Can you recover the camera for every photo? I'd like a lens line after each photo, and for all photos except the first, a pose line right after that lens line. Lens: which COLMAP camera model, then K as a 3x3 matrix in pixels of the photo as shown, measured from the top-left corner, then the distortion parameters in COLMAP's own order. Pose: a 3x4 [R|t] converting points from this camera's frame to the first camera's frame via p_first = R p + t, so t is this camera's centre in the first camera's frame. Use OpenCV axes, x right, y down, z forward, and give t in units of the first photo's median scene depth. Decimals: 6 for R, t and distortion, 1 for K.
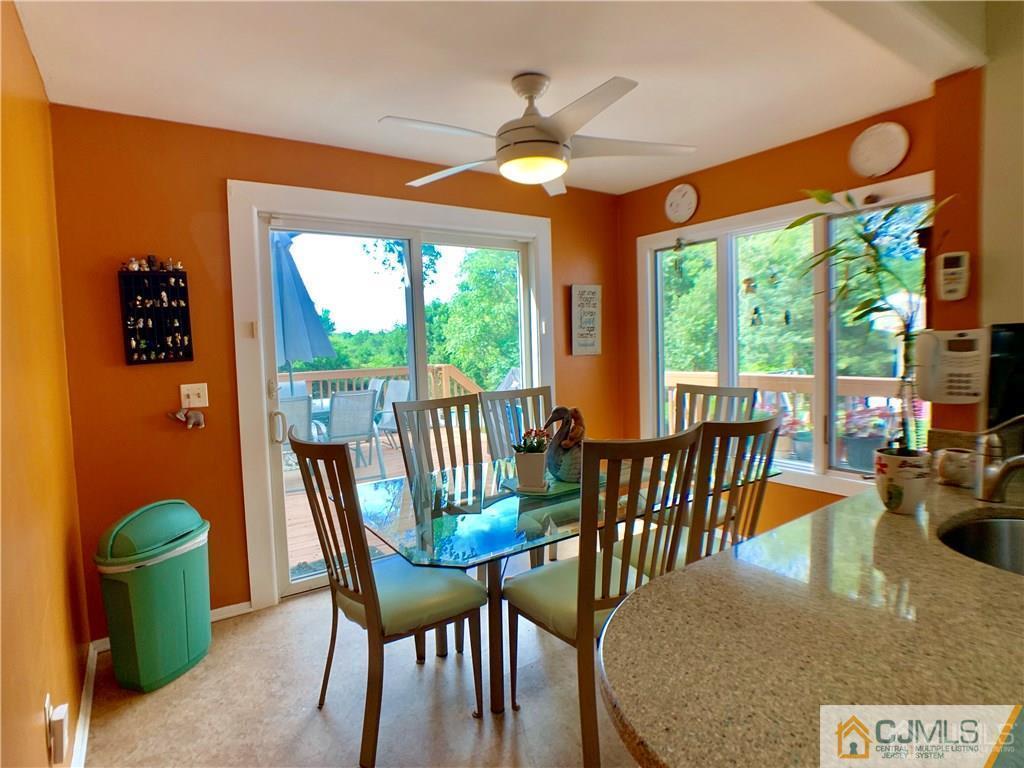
lens RADIAL K [[545.5, 0, 491.6], [0, 545.5, 368.6], [0, 0, 1]] dist [-0.033177, 0.000404]
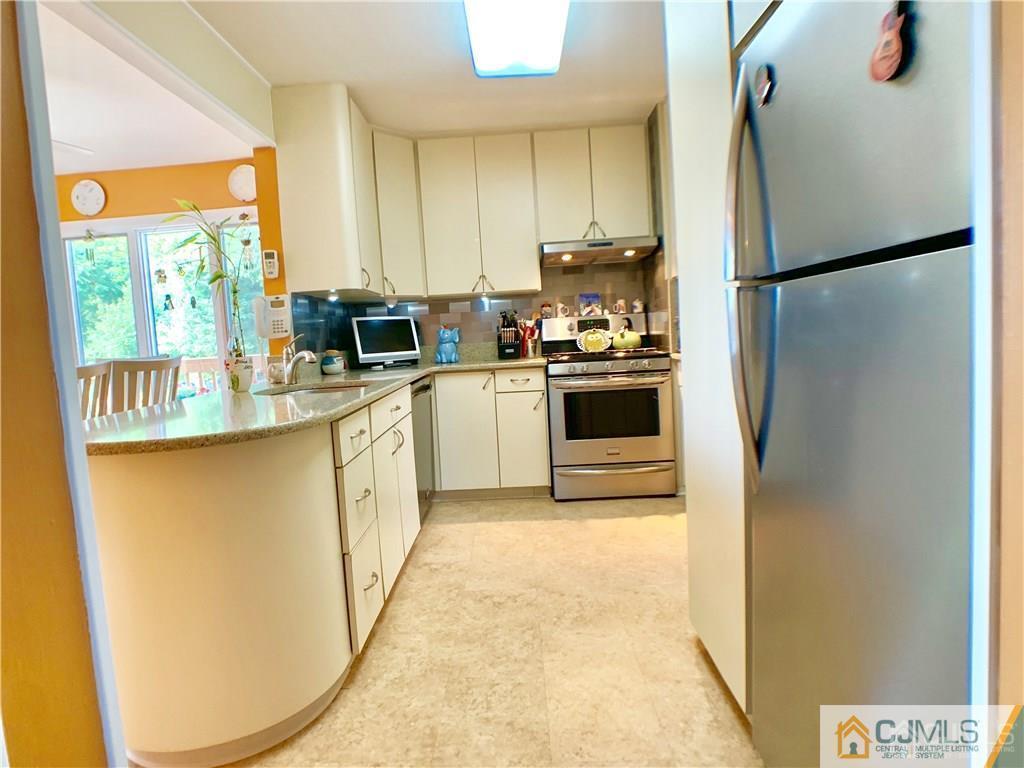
lens RADIAL K [[545.5, 0, 491.6], [0, 545.5, 368.6], [0, 0, 1]] dist [-0.033177, 0.000404]
pose [[0.582419, -0.063462, 0.810408, -0.075218], [0.084621, 0.996265, 0.017201, 0.096084], [-0.808472, 0.058560, 0.585614, -0.288329]]
